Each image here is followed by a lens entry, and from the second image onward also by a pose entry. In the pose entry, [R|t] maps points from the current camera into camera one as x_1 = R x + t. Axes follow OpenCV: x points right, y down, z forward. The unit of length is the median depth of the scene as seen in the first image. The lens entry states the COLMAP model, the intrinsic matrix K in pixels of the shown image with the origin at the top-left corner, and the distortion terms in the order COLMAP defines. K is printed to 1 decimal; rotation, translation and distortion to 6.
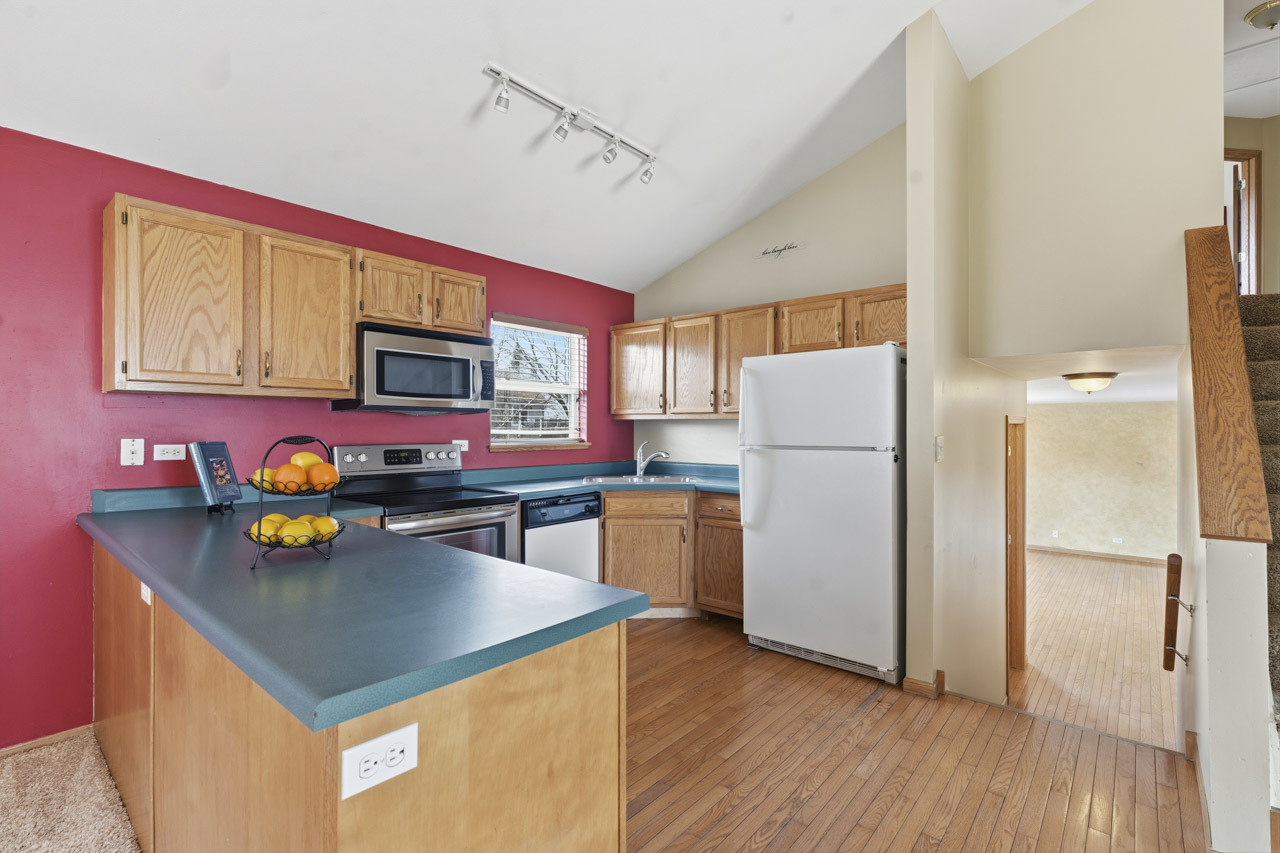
lens RADIAL K [[585.0, 0, 637.9], [0, 585.0, 426.5], [0, 0, 1]] dist [-0.002777, -0.000078]
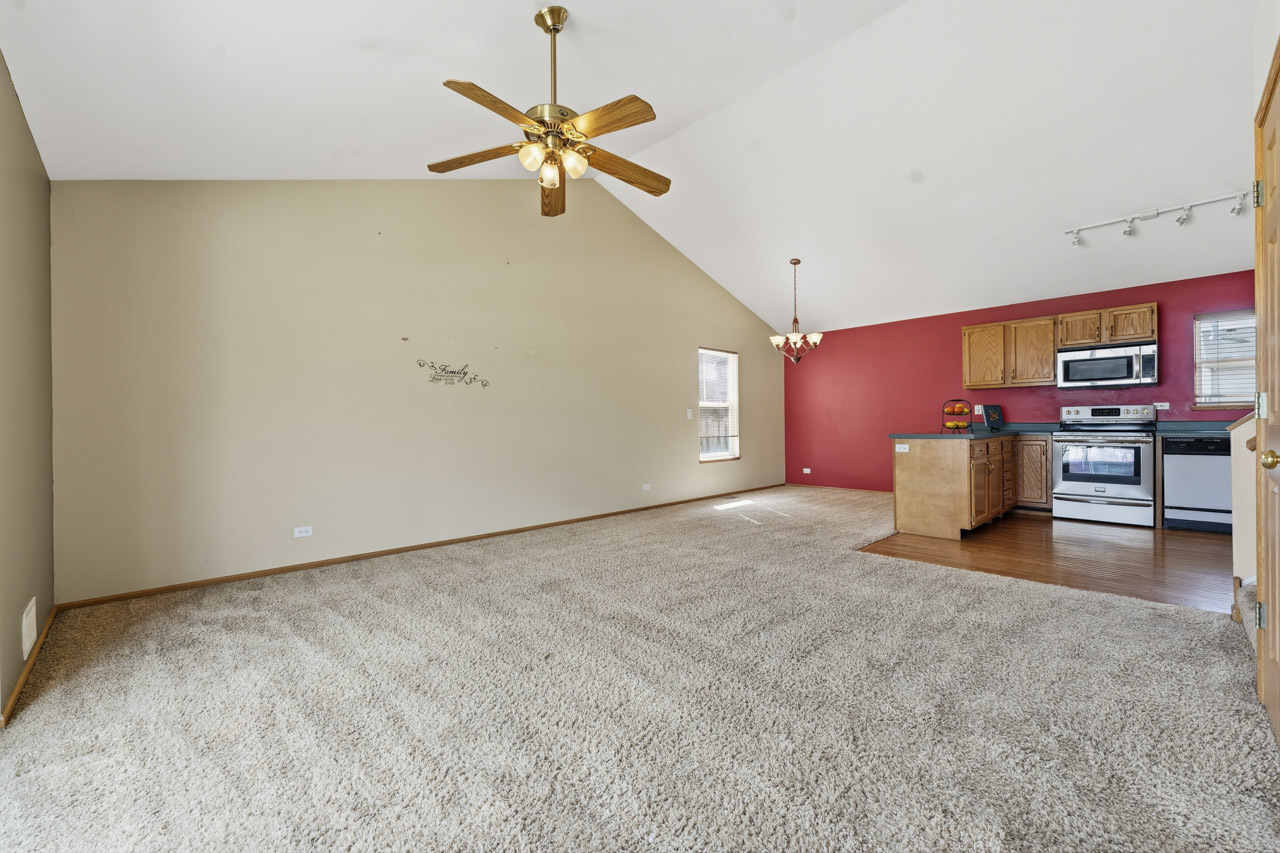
lens RADIAL K [[512.1, 0, 637.7], [0, 512.1, 426.7], [0, 0, 1]] dist [-0.002489, 0.000251]
pose [[-0.090905, 0.002735, -0.995856, 1.398942], [0.012619, 0.999919, 0.001594, 0.078591], [0.995780, -0.012422, -0.090932, -0.349293]]
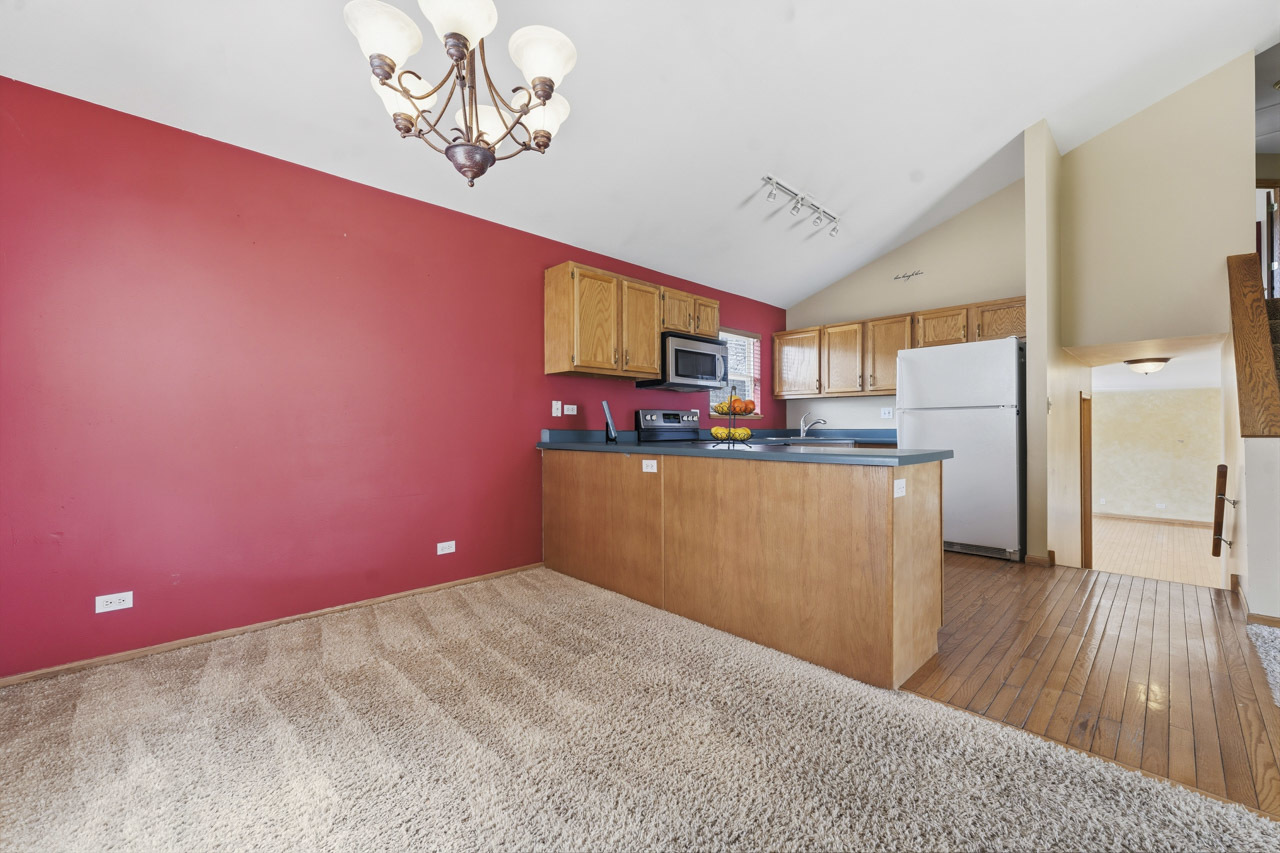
lens RADIAL K [[512.1, 0, 637.7], [0, 512.1, 426.7], [0, 0, 1]] dist [-0.002489, 0.000251]
pose [[0.995242, -0.005982, -0.097248, -0.369323], [0.006007, 0.999982, -0.000038, 0.076064], [0.097246, -0.000546, 0.995260, -0.376199]]
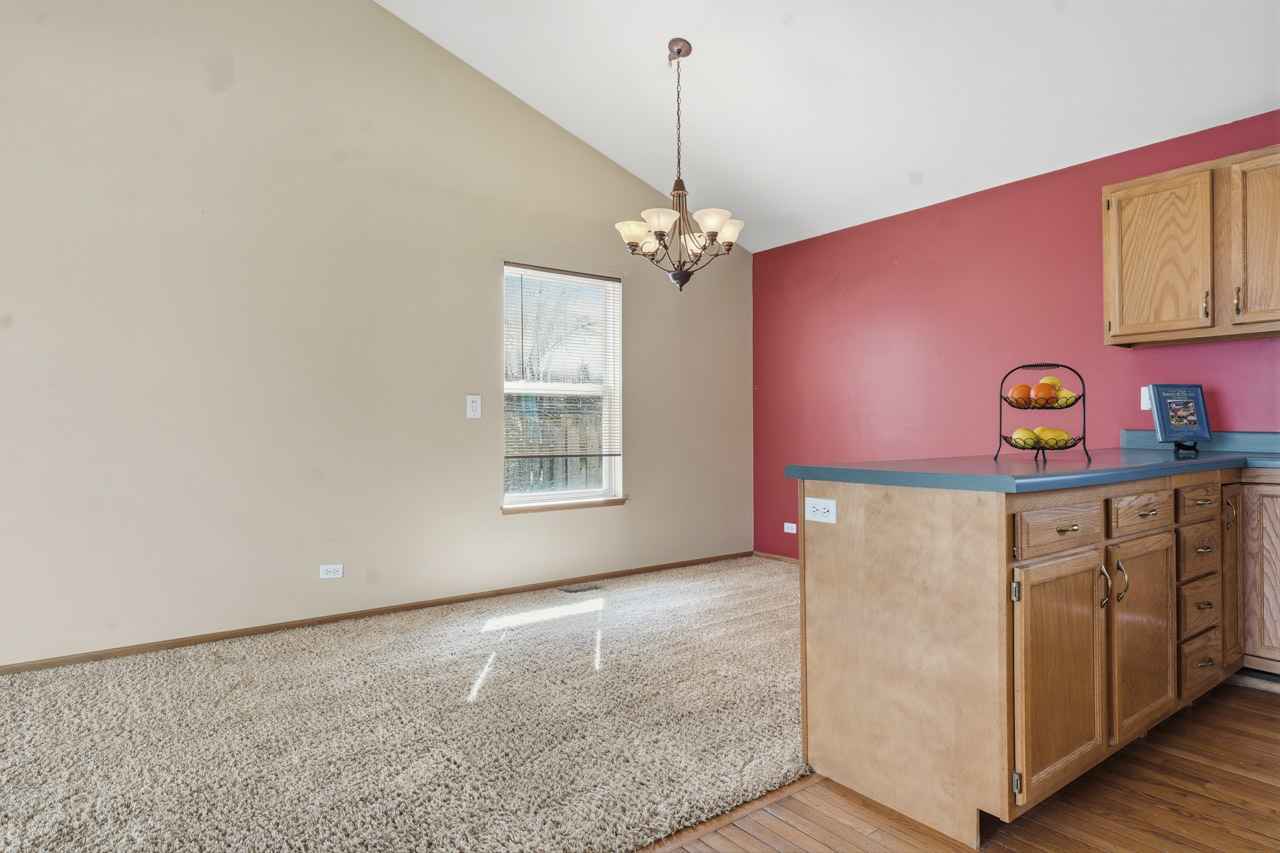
lens RADIAL K [[709.1, 0, 640.0], [0, 709.1, 426.5], [0, 0, 1]] dist [0.001055, 0.000479]
pose [[-0.210615, -0.004179, -0.977560, 0.546199], [0.005386, 0.999971, -0.005435, 0.078044], [0.977554, -0.006409, -0.210586, 0.241277]]
